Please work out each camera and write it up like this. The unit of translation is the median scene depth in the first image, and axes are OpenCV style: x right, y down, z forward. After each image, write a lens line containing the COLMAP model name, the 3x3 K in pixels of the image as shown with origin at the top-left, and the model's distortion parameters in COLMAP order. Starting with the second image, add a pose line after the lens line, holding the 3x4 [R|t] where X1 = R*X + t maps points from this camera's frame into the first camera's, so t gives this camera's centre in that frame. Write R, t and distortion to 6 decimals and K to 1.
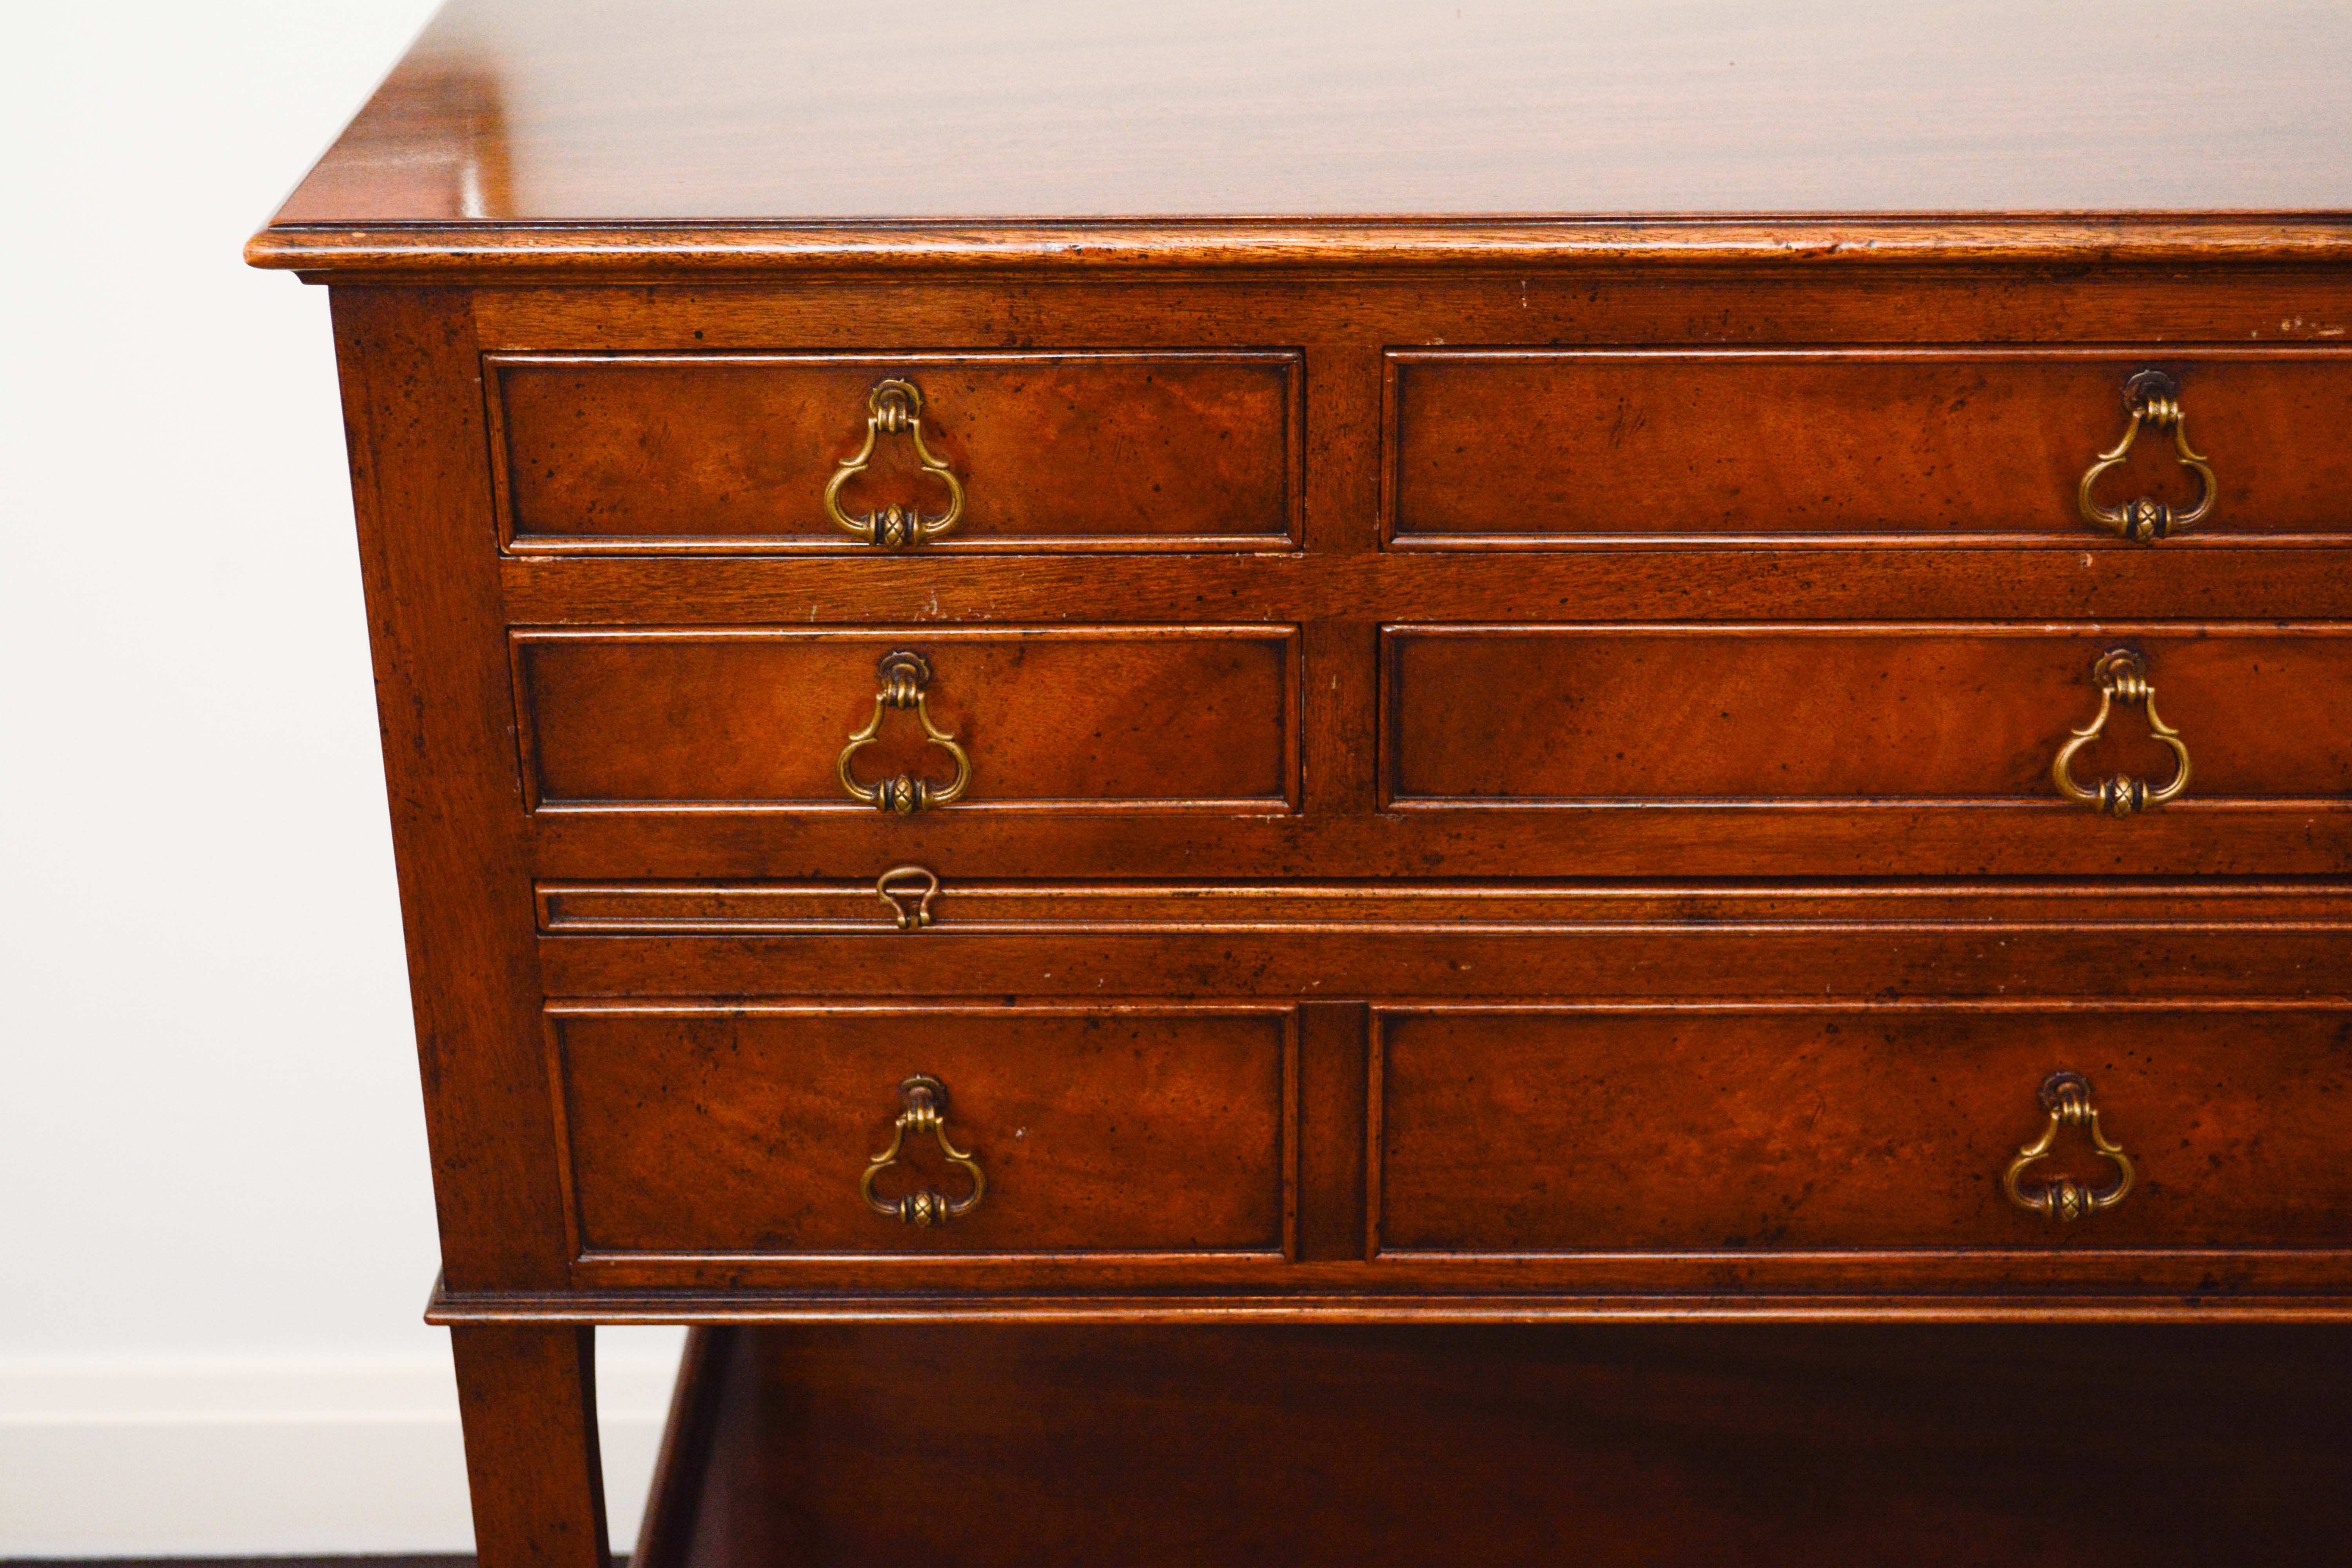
lens RADIAL K [[3576.9, 0, 1167.4], [0, 3576.9, 778.2], [0, 0, 1]] dist [-0.007860, -0.009143]
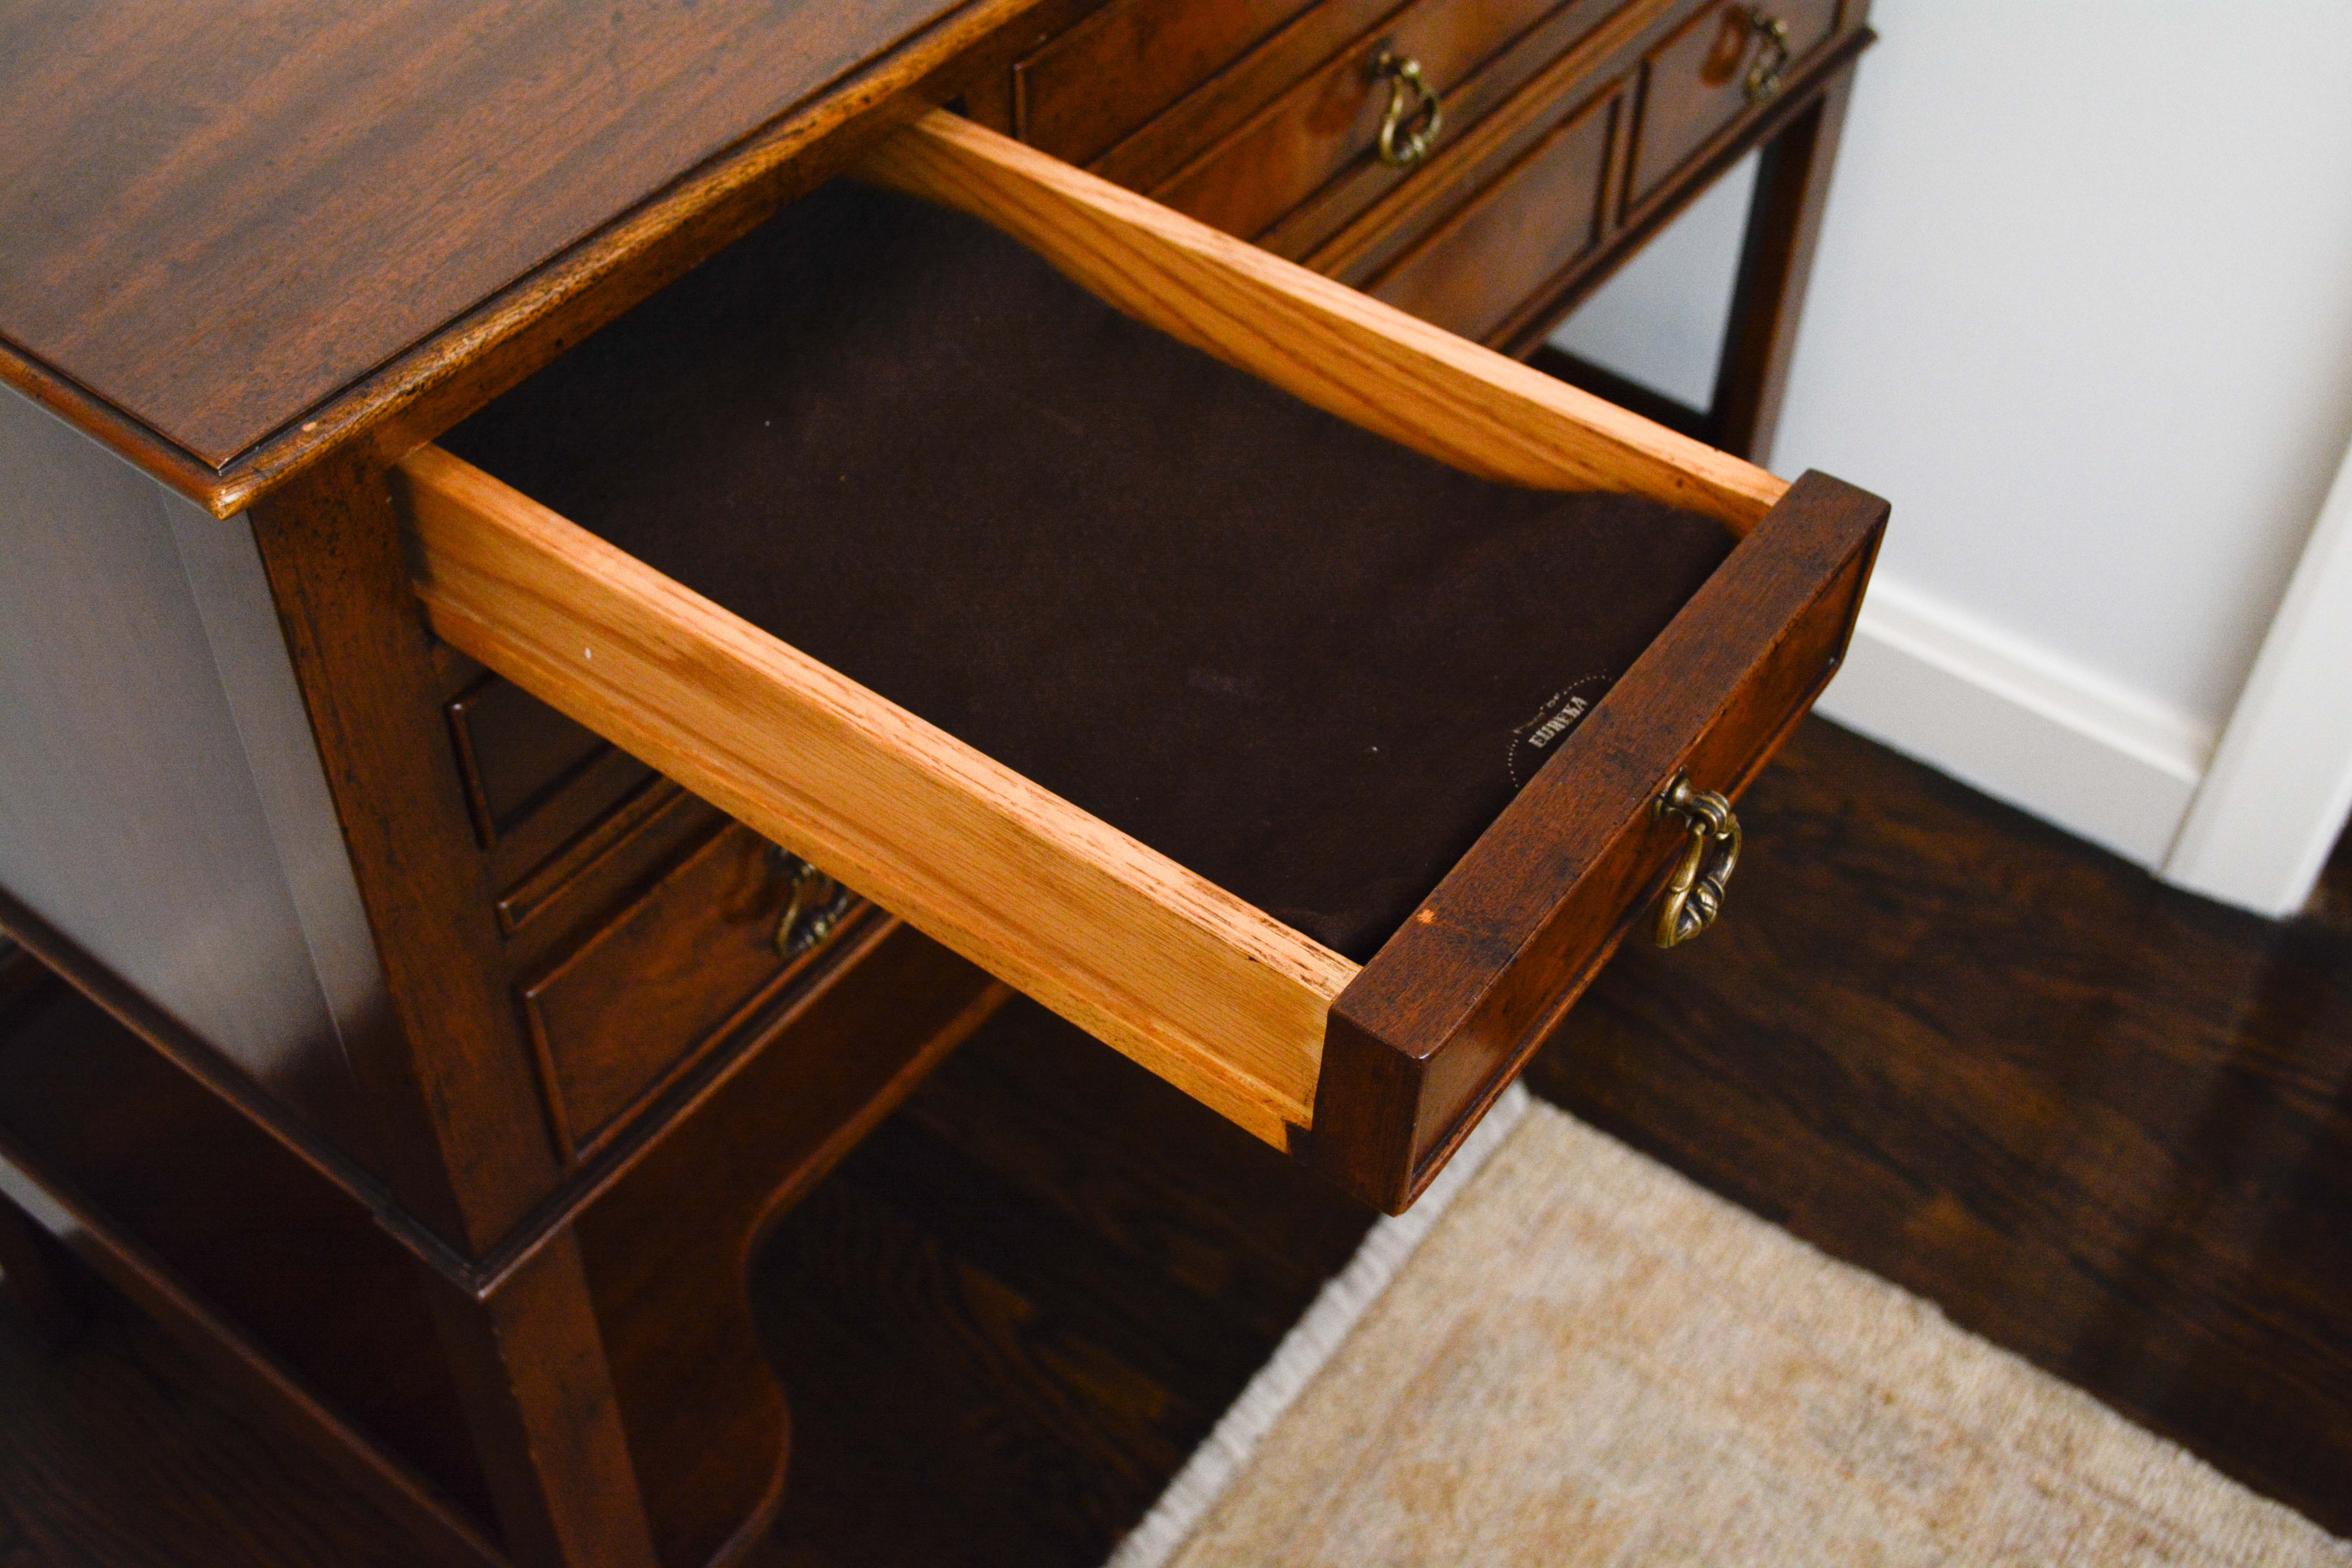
lens RADIAL K [[2686.1, 0, 1176.0], [0, 2686.1, 784.0], [0, 0, 1]] dist [-0.055945, -0.003269]
pose [[0.589526, -0.567130, 0.575173, -0.484385], [0.334673, 0.819568, 0.465083, -0.287870], [-0.735155, -0.081683, 0.672960, 0.359106]]
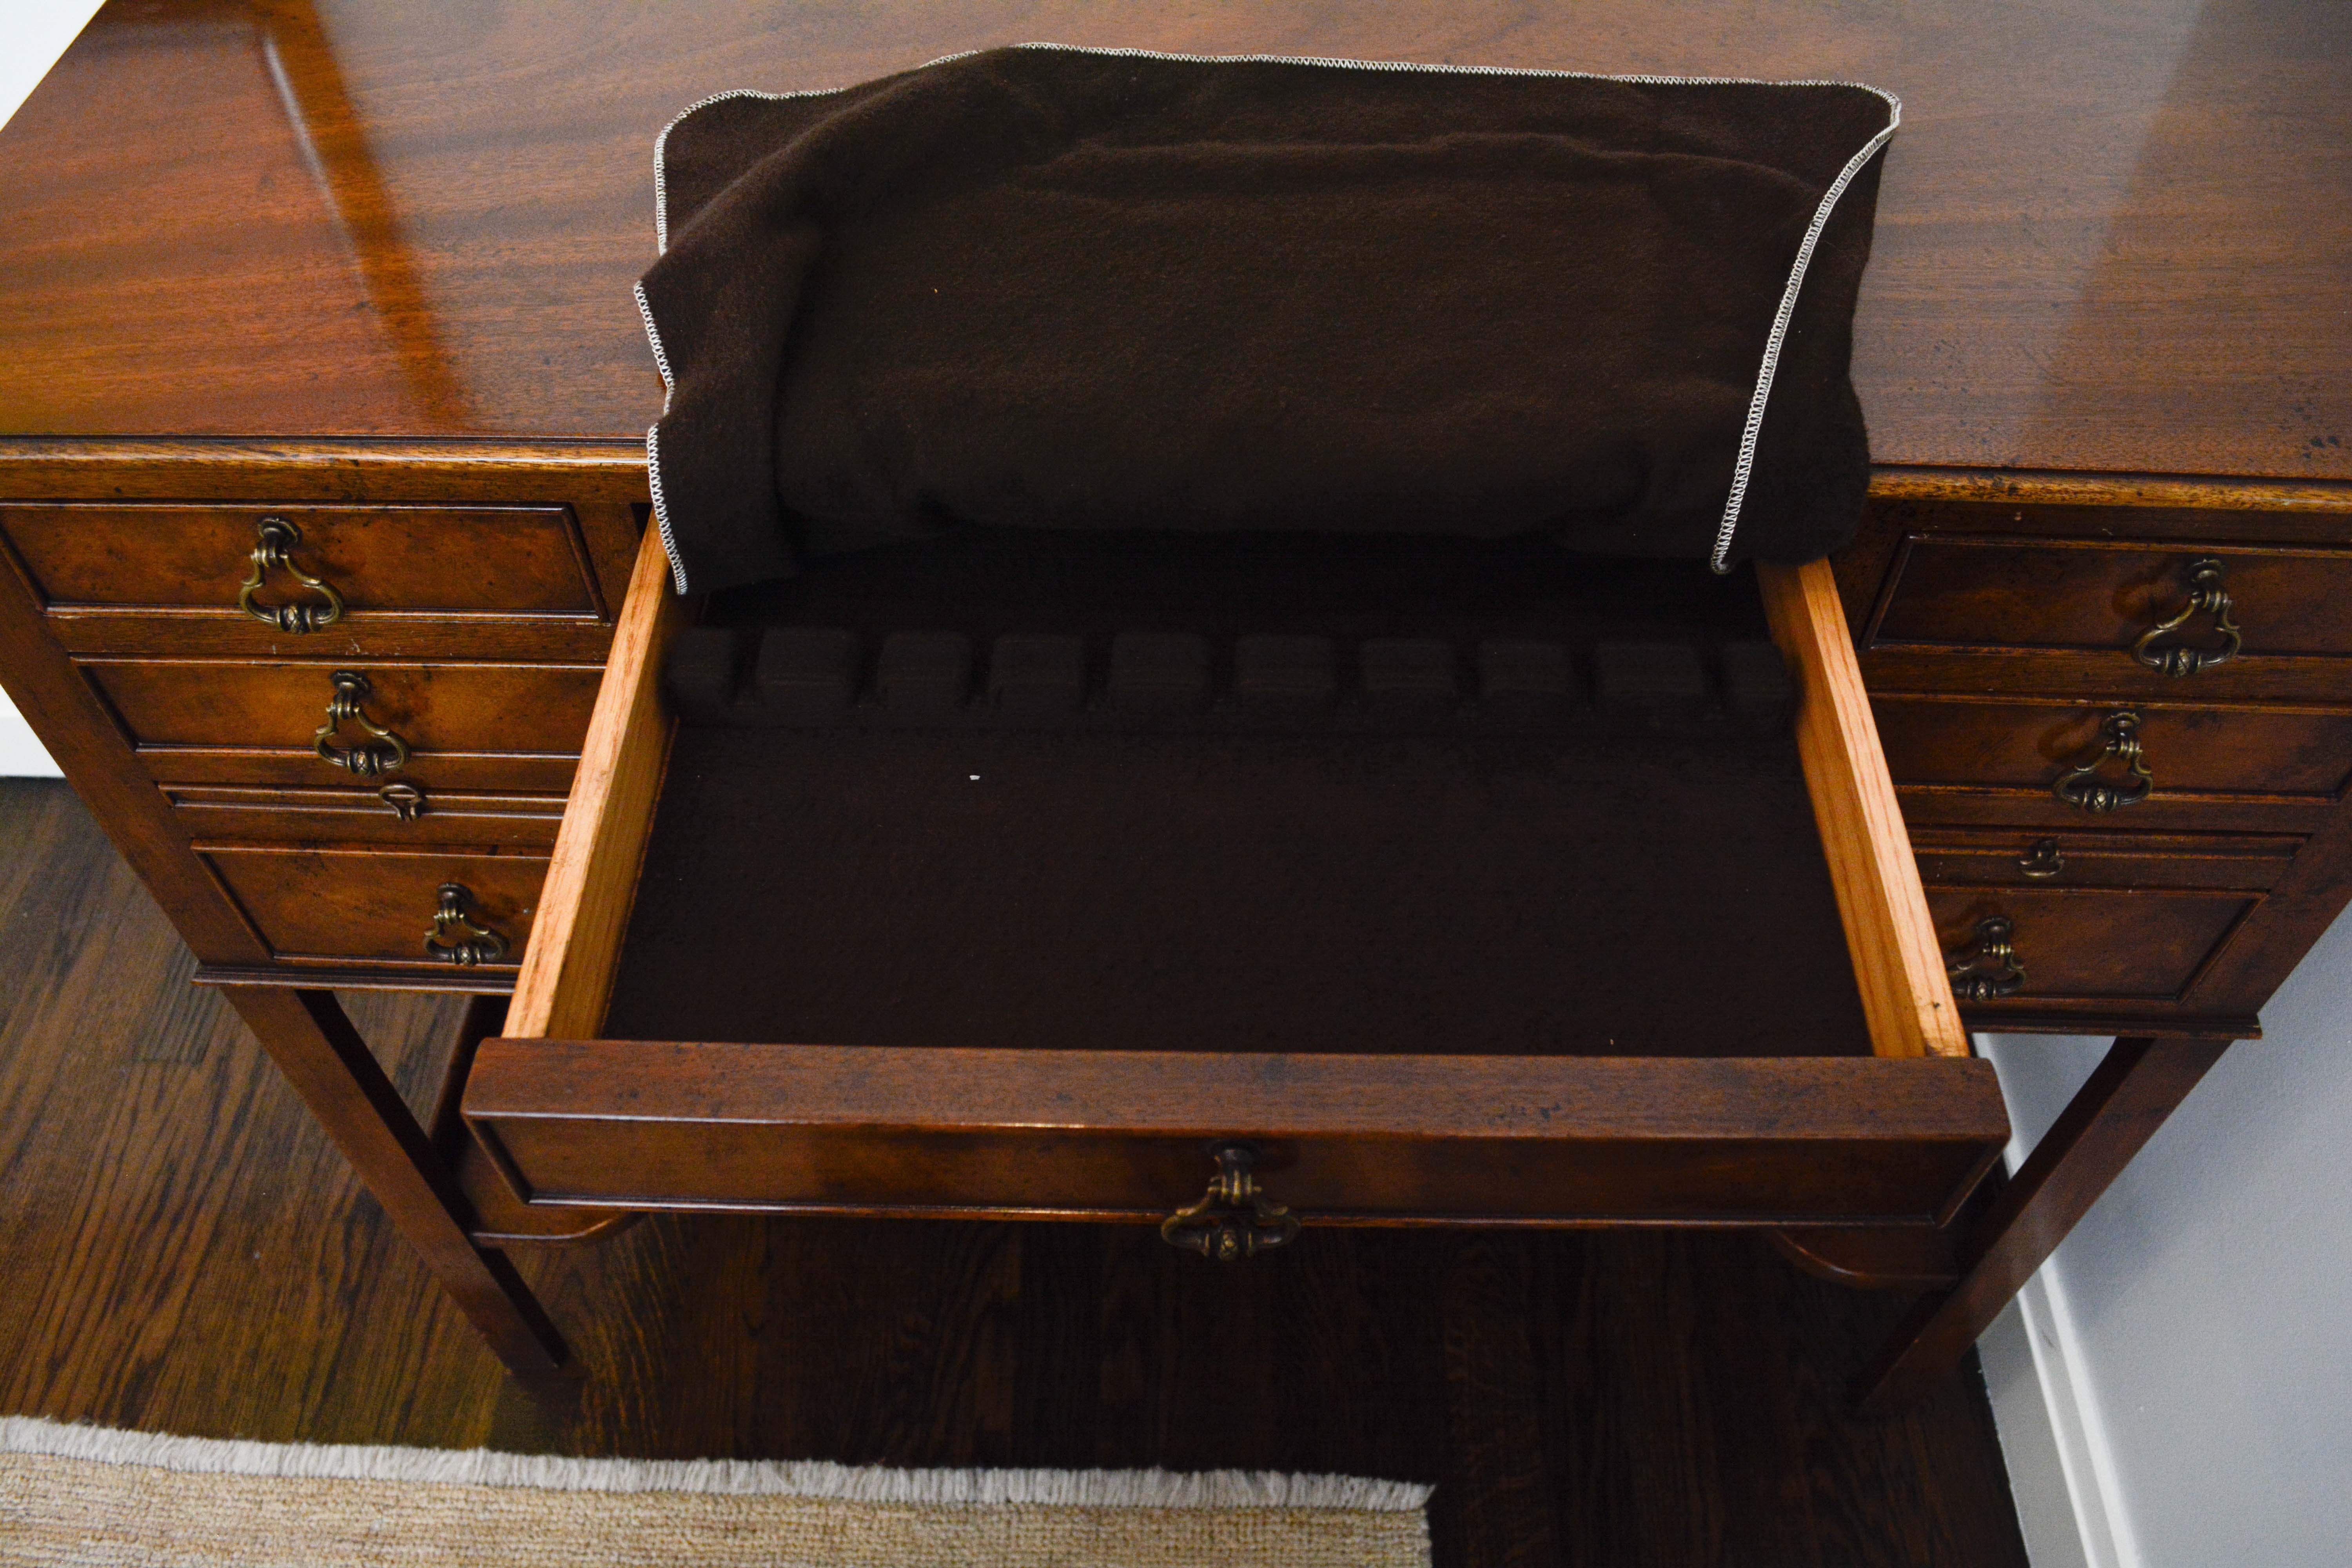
lens RADIAL K [[1847.5, 0, 1173.3], [0, 1847.5, 763.5], [0, 0, 1]] dist [-0.080843, 0.001538]
pose [[0.999812, 0.018503, -0.005861, 0.243768], [-0.014378, 0.908937, 0.416686, -0.292566], [0.013037, -0.416523, 0.909032, 0.346880]]
